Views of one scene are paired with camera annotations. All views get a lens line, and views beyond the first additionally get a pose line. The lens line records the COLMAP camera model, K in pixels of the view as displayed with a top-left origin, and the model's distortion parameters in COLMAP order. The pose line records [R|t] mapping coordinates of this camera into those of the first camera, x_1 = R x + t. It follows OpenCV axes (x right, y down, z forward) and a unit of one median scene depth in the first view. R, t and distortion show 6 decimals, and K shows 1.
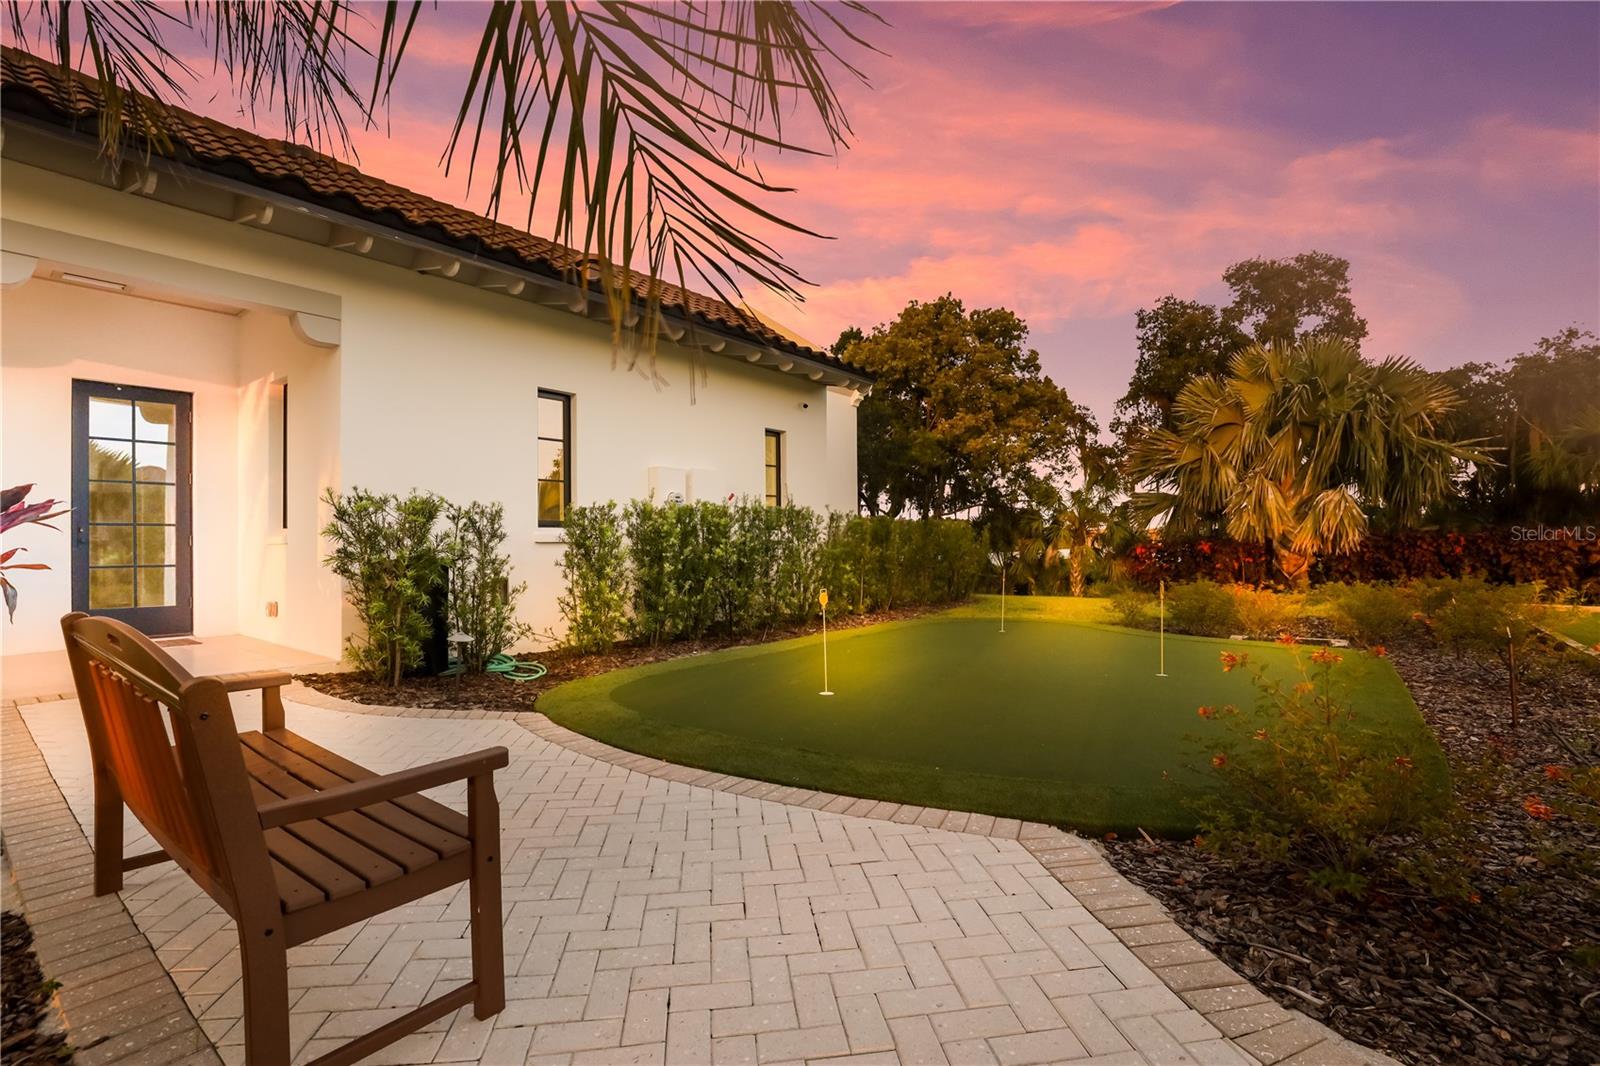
lens RADIAL K [[732.9, 0, 800.0], [0, 732.9, 533.0], [0, 0, 1]] dist [-0.002236, -0.000346]
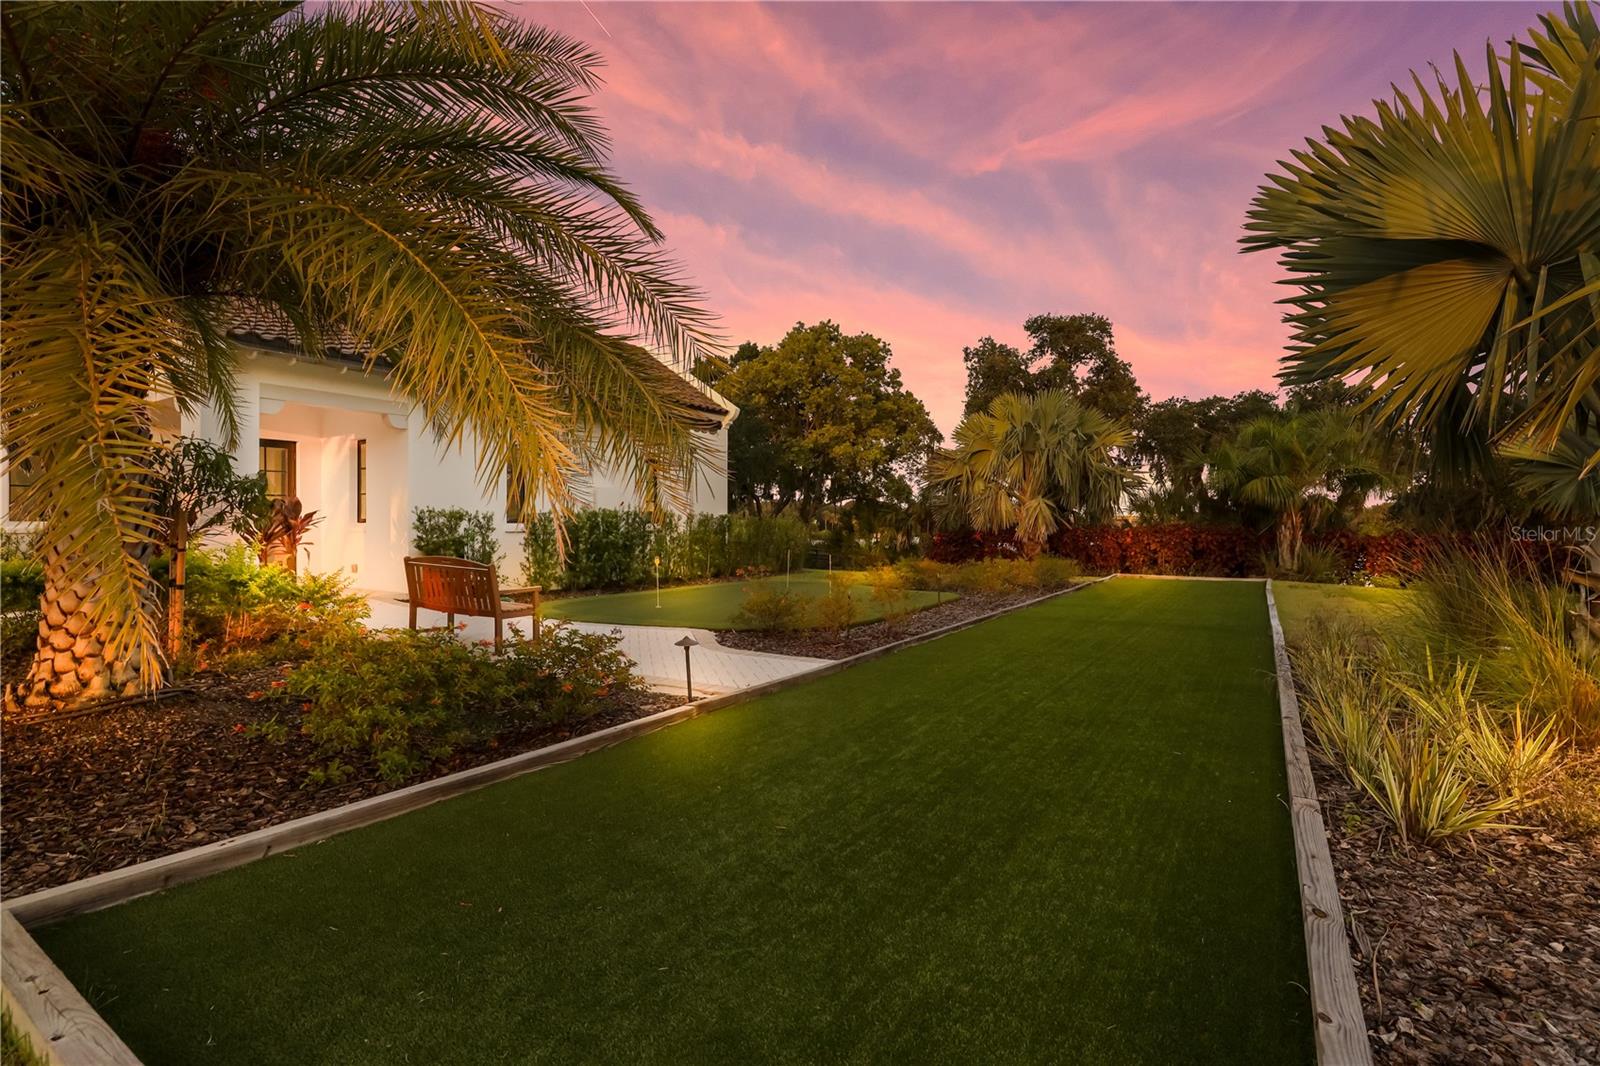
lens RADIAL K [[743.1, 0, 788.6], [0, 743.1, 532.4], [0, 0, 1]] dist [-0.002954, -0.000431]
pose [[0.996175, 0.008264, 0.086987, 0.133624], [-0.010165, 0.999719, 0.021431, -0.025541], [-0.086785, -0.022233, 0.995979, -0.688436]]
